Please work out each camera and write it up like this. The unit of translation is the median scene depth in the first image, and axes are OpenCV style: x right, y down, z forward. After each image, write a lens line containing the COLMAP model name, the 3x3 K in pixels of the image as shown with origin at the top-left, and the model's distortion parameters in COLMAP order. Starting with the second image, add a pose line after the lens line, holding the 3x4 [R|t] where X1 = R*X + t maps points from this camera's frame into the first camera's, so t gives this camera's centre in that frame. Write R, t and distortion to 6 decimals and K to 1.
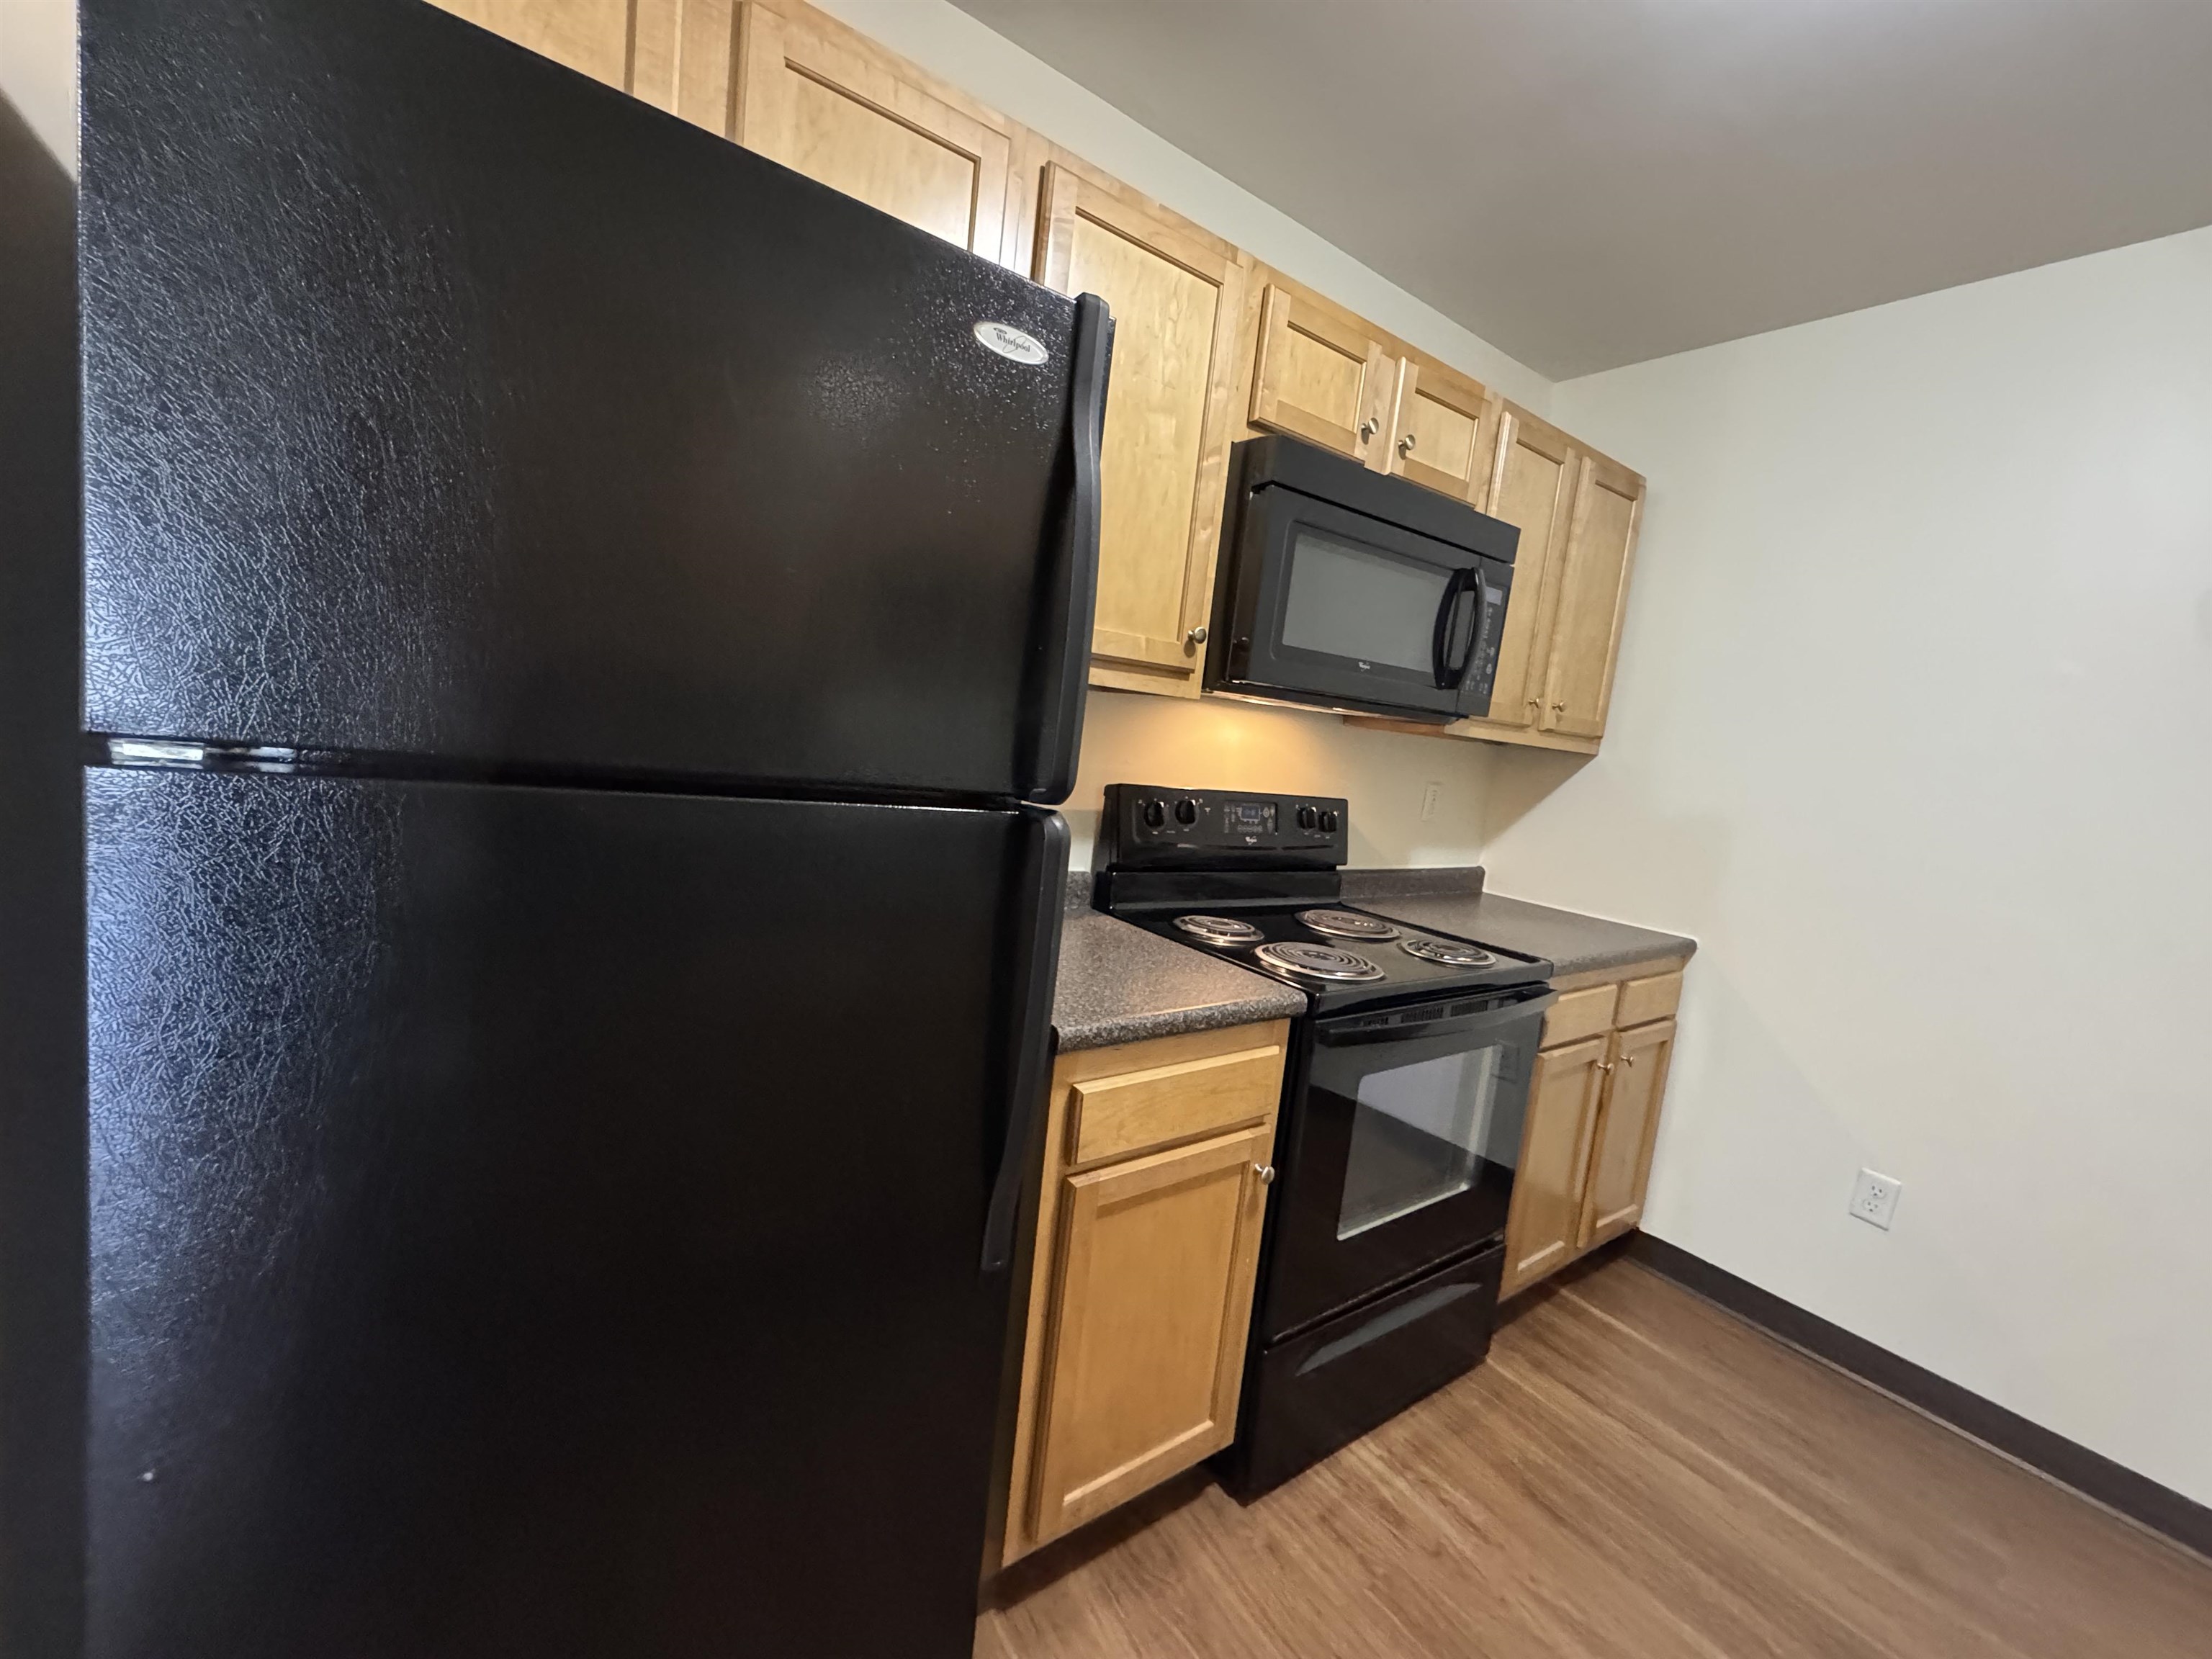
lens RADIAL K [[883.4, 0, 1103.9], [0, 883.4, 831.0], [0, 0, 1]] dist [-0.002819, 0.000145]
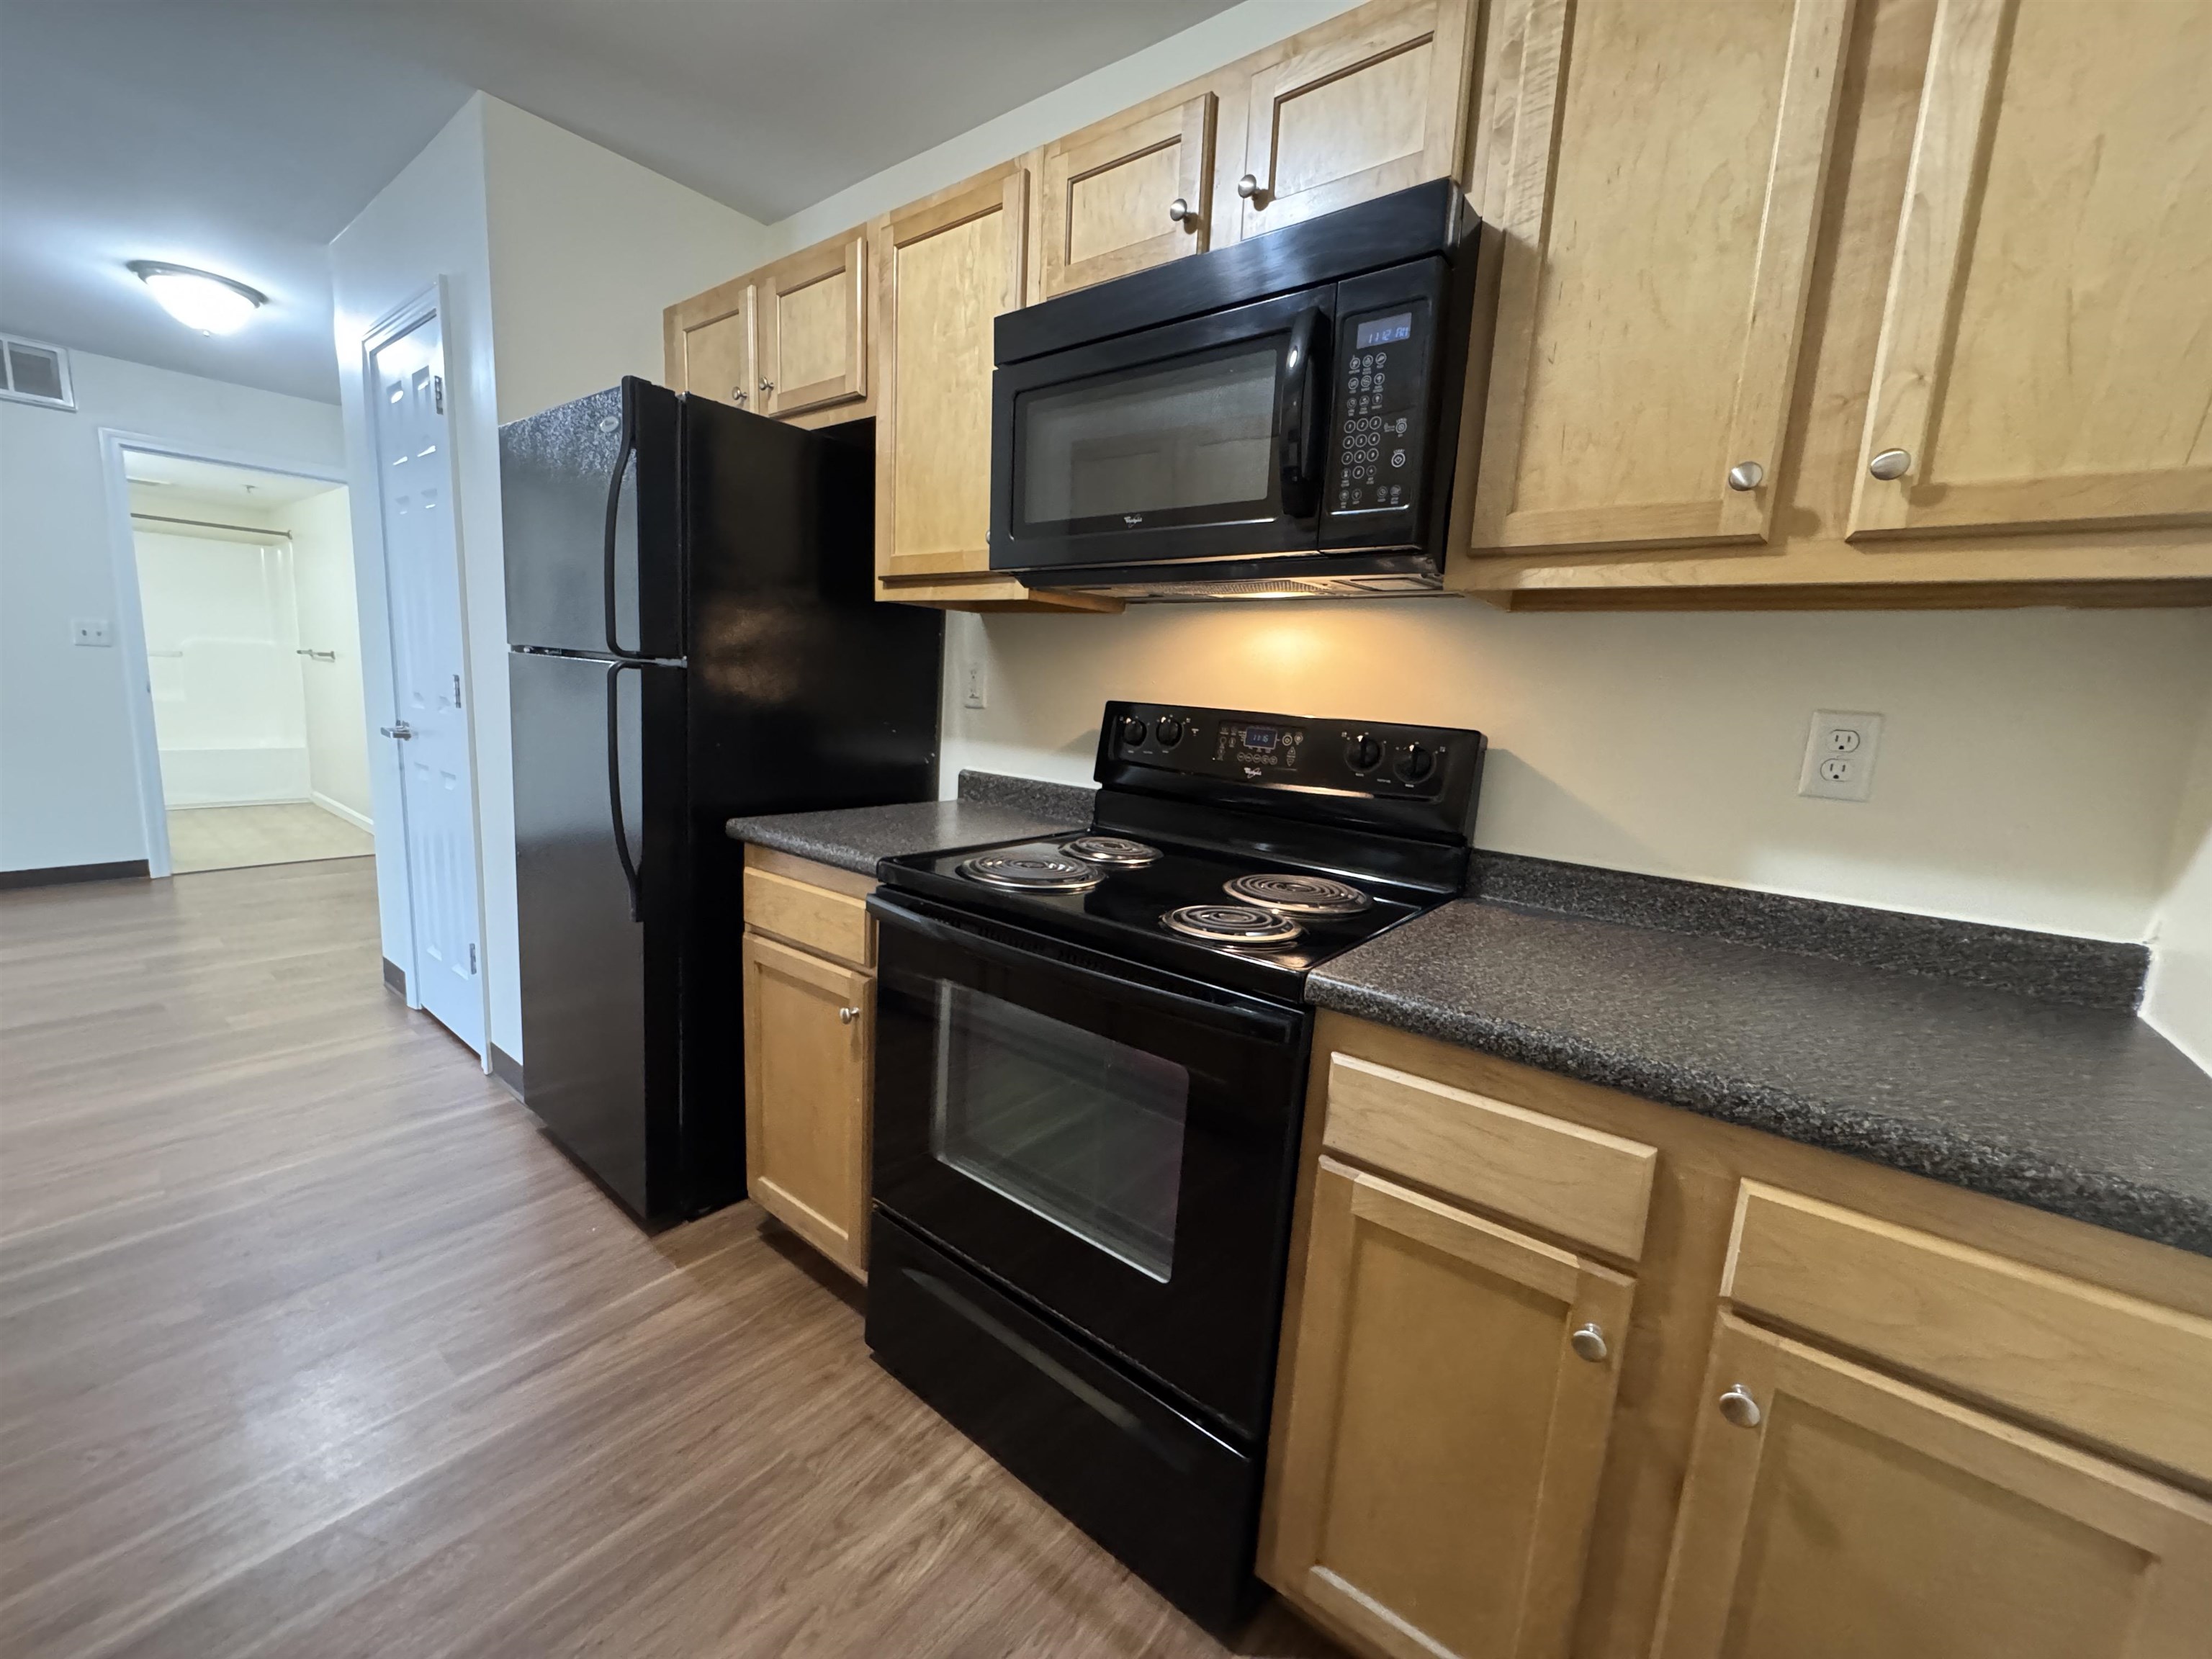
lens RADIAL K [[881.6, 0, 1106.0], [0, 881.6, 829.5], [0, 0, 1]] dist [-0.002199, -0.000179]
pose [[0.281092, 0.063894, -0.957552, 1.097239], [-0.143569, 0.989352, 0.023870, 0.075467], [0.948881, 0.130765, 0.287272, 0.808594]]
